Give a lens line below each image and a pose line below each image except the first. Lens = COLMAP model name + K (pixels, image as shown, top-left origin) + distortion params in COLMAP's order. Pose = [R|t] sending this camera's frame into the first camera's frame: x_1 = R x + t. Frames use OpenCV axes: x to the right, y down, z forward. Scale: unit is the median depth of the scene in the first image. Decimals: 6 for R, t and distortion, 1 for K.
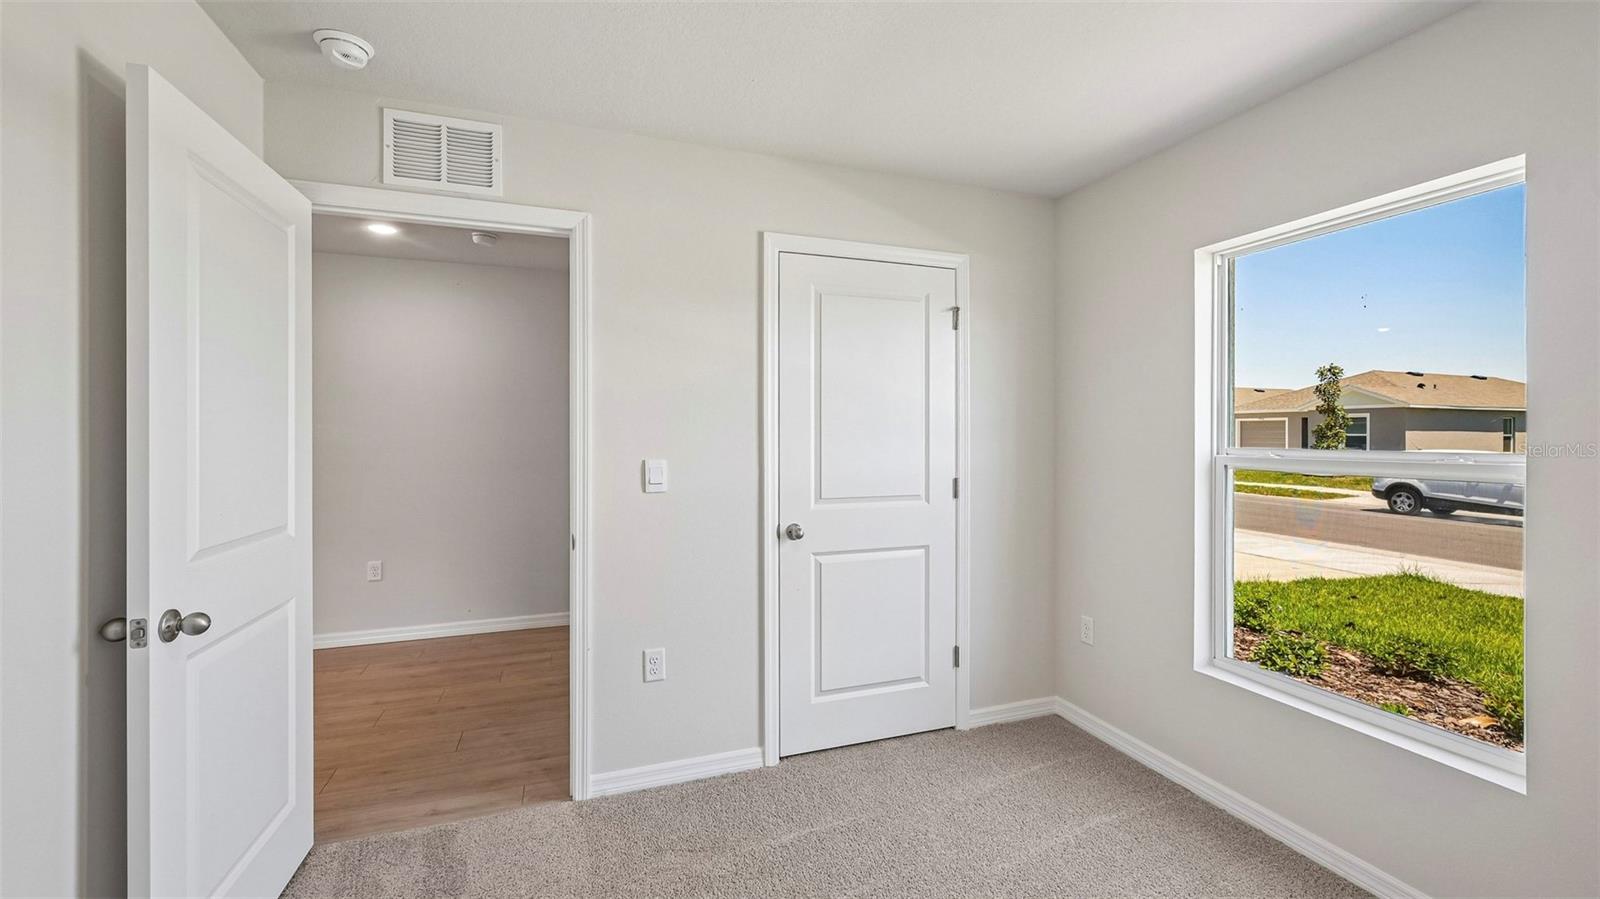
lens RADIAL K [[685.3, 0, 802.4], [0, 685.3, 446.4], [0, 0, 1]] dist [0.000553, 0.000180]
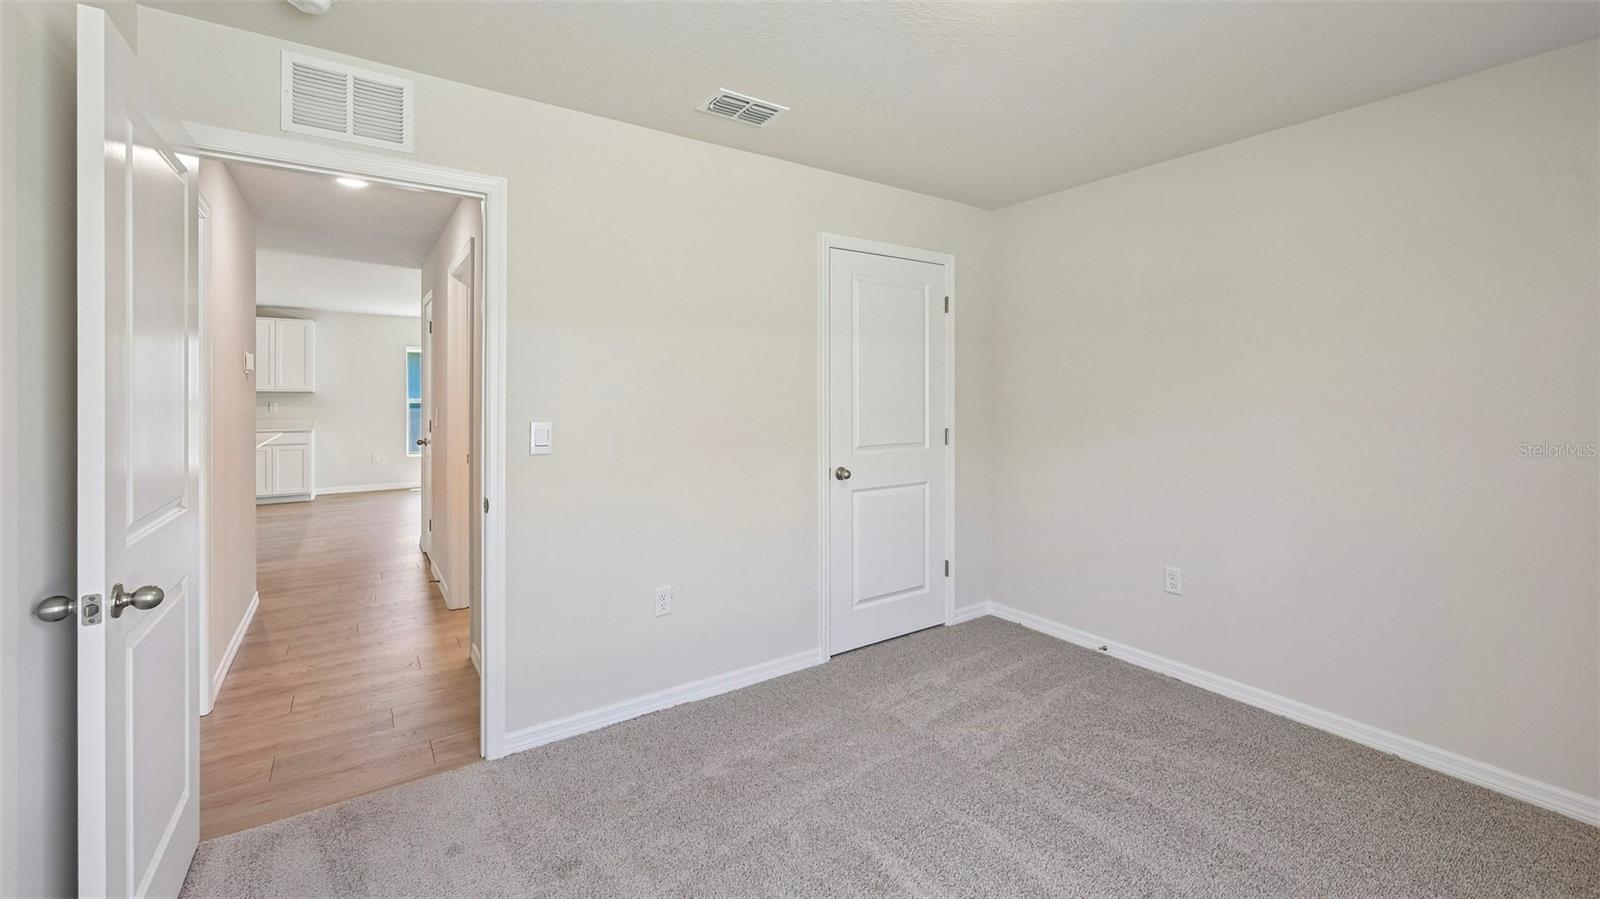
lens RADIAL K [[663.2, 0, 798.2], [0, 663.2, 407.8], [0, 0, 1]] dist [-0.008209, -0.000227]
pose [[0.967188, -0.003800, 0.254035, -0.260522], [0.004189, 0.999991, -0.000988, 0.004961], [-0.254029, 0.002020, 0.967195, -0.094749]]
